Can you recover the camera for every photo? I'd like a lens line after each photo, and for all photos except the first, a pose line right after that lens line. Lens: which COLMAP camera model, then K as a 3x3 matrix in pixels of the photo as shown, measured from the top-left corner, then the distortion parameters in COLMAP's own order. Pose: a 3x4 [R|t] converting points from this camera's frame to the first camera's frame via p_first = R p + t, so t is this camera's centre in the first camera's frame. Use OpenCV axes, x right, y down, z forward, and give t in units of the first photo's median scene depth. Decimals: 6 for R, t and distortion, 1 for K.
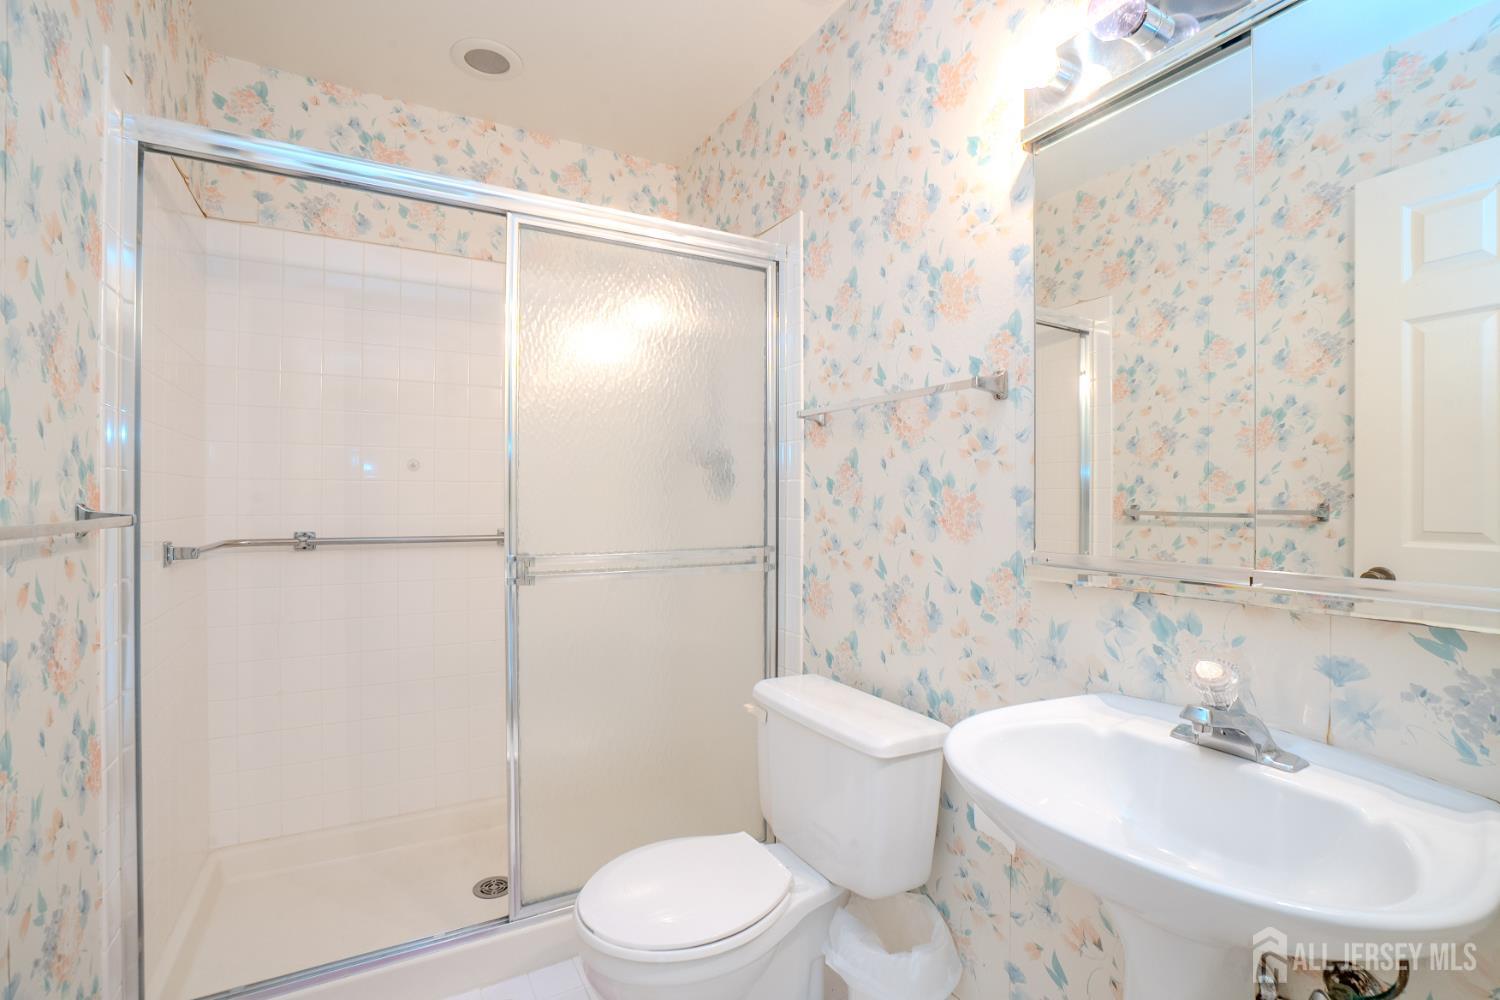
lens RADIAL K [[687.7, 0, 742.0], [0, 687.7, 502.1], [0, 0, 1]] dist [-0.055934, 0.019852]
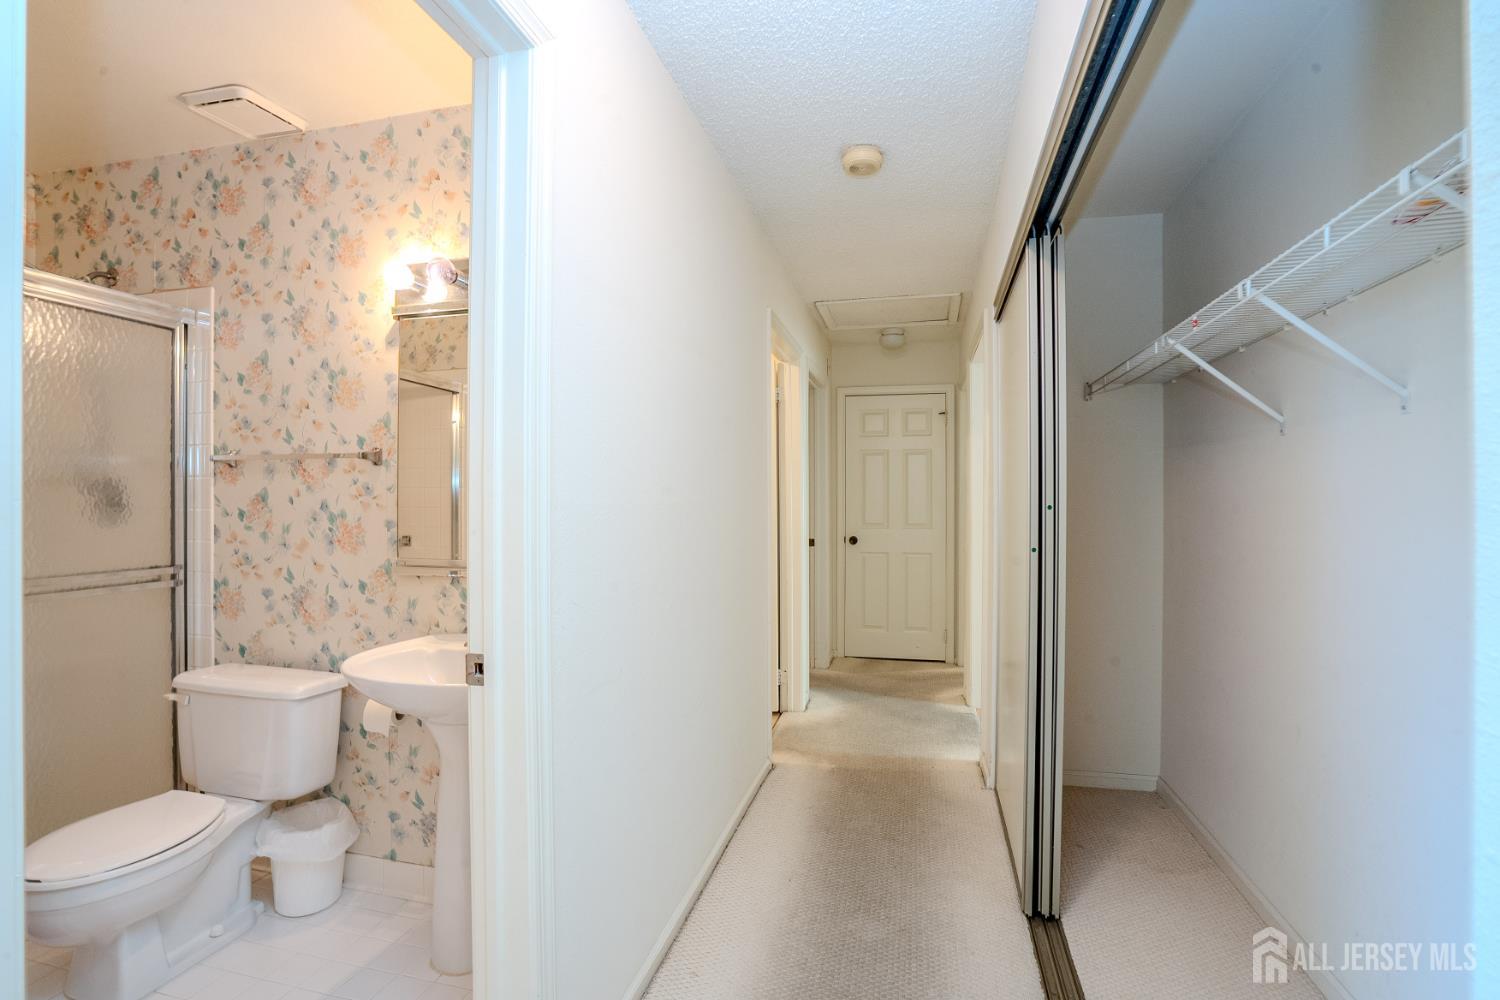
lens RADIAL K [[687.7, 0, 757.6], [0, 687.7, 501.7], [0, 0, 1]] dist [-0.055934, 0.019852]
pose [[0.669345, -0.002531, 0.742947, -0.184627], [0.003525, 0.999994, 0.000231, -0.054022], [-0.742943, 0.002465, 0.669350, -0.654877]]
